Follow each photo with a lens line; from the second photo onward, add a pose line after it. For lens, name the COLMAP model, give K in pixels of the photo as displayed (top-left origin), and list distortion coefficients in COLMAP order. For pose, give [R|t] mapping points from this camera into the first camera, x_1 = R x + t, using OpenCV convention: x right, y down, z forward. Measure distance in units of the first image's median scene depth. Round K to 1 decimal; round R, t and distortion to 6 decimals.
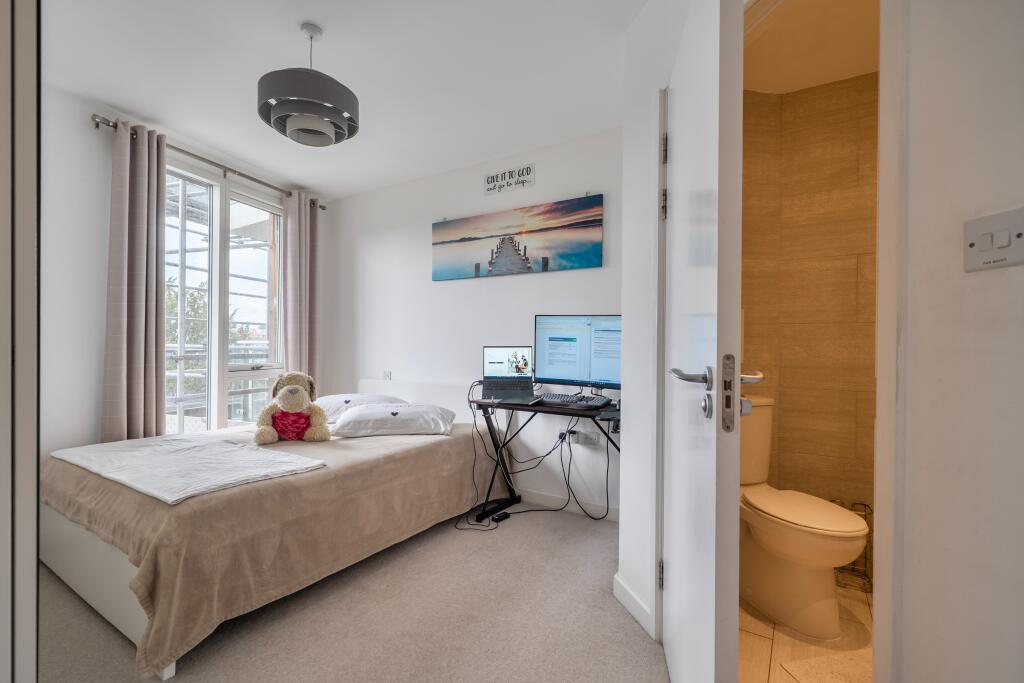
lens RADIAL K [[461.5, 0, 512.2], [0, 461.5, 345.7], [0, 0, 1]] dist [0.000414, 0.000051]
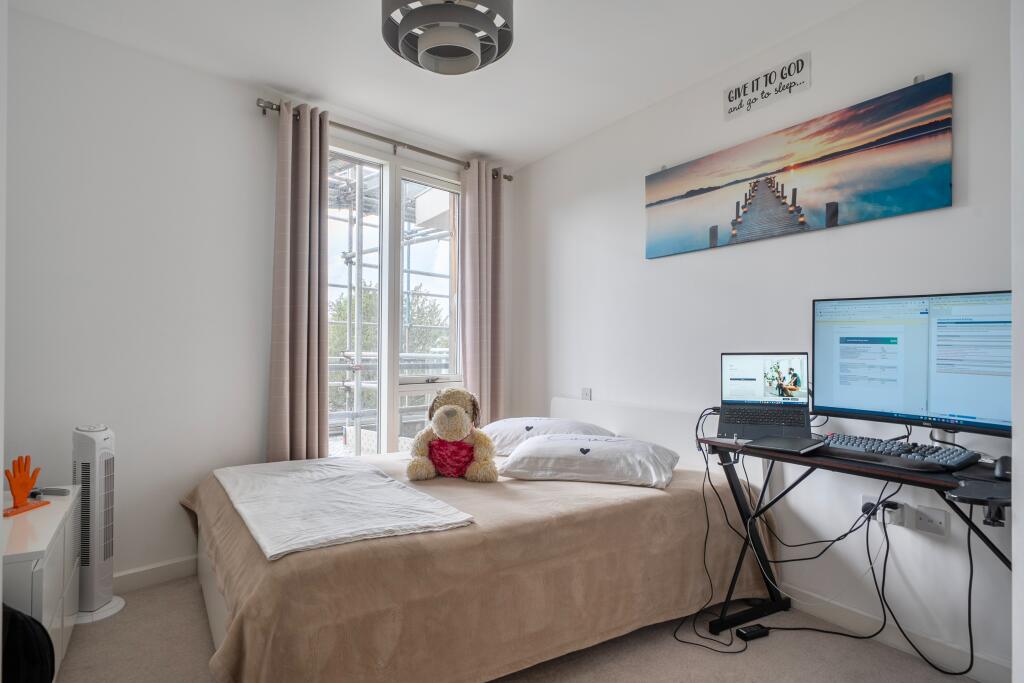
lens RADIAL K [[570.8, 0, 508.9], [0, 570.8, 347.8], [0, 0, 1]] dist [0.002286, 0.000742]
pose [[0.898535, -0.008364, -0.438822, 0.021122], [0.003667, 0.999927, -0.011549, 0.002178], [0.438886, 0.008768, 0.898500, 0.177689]]
